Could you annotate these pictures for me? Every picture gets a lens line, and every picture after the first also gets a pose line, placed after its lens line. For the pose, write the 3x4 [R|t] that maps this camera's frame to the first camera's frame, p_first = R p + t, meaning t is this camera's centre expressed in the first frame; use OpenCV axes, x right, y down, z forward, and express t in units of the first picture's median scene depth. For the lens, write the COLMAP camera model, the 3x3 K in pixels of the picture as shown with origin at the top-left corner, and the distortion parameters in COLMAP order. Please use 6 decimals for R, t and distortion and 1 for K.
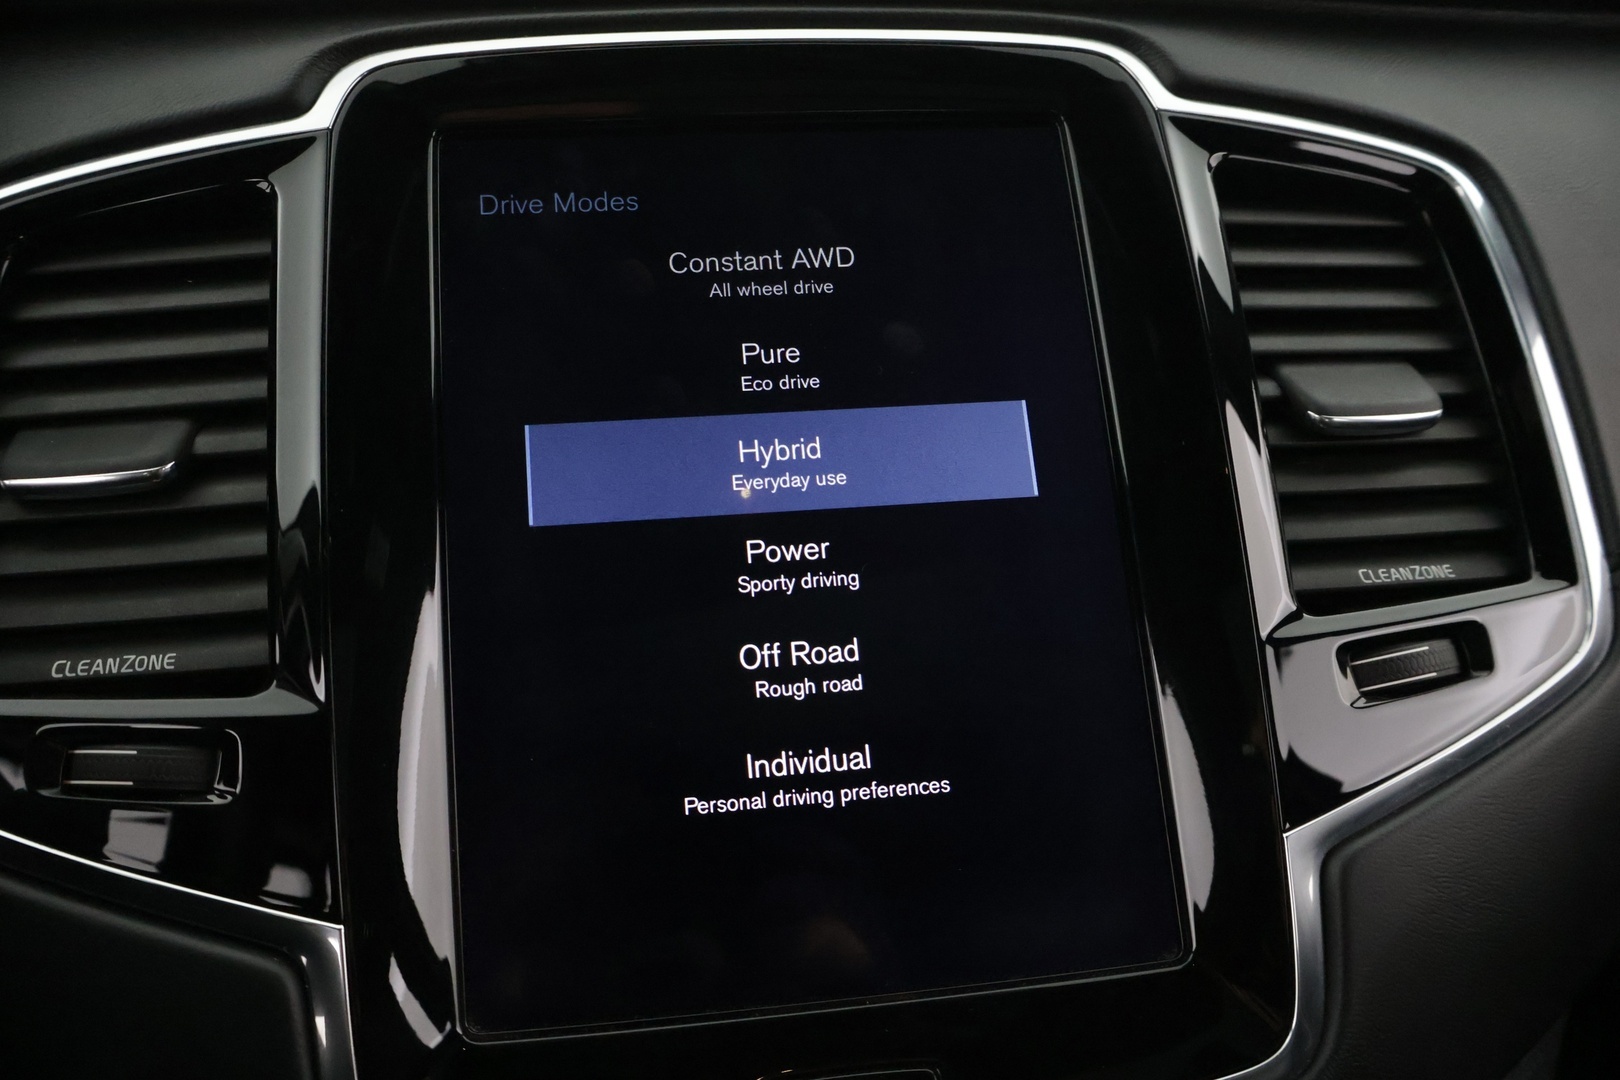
lens RADIAL K [[1376.8, 0, 814.7], [0, 1376.8, 548.3], [0, 0, 1]] dist [0.002784, 0.002294]
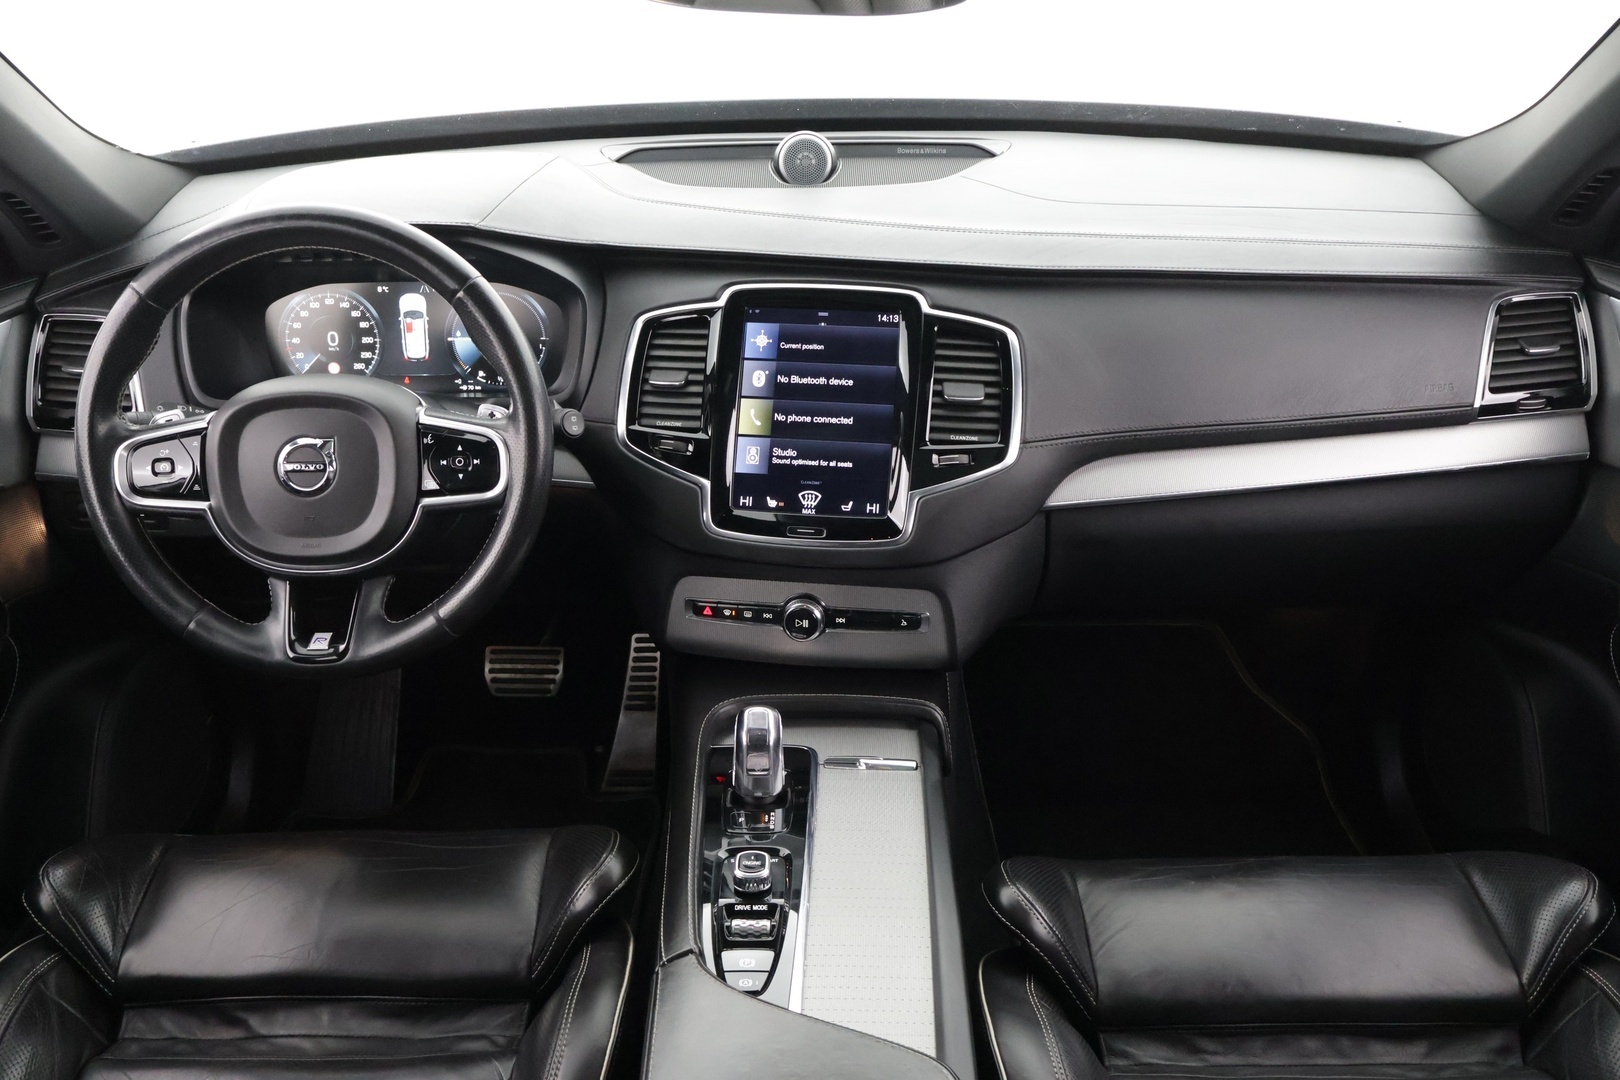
lens RADIAL K [[1279.1, 0, 773.6], [0, 1279.1, 596.6], [0, 0, 1]] dist [-0.004666, -0.002802]
pose [[0.954340, 0.149011, -0.258902, 0.967382], [-0.102721, 0.977547, 0.183986, -0.164796], [0.280505, -0.148991, 0.948219, -2.879394]]
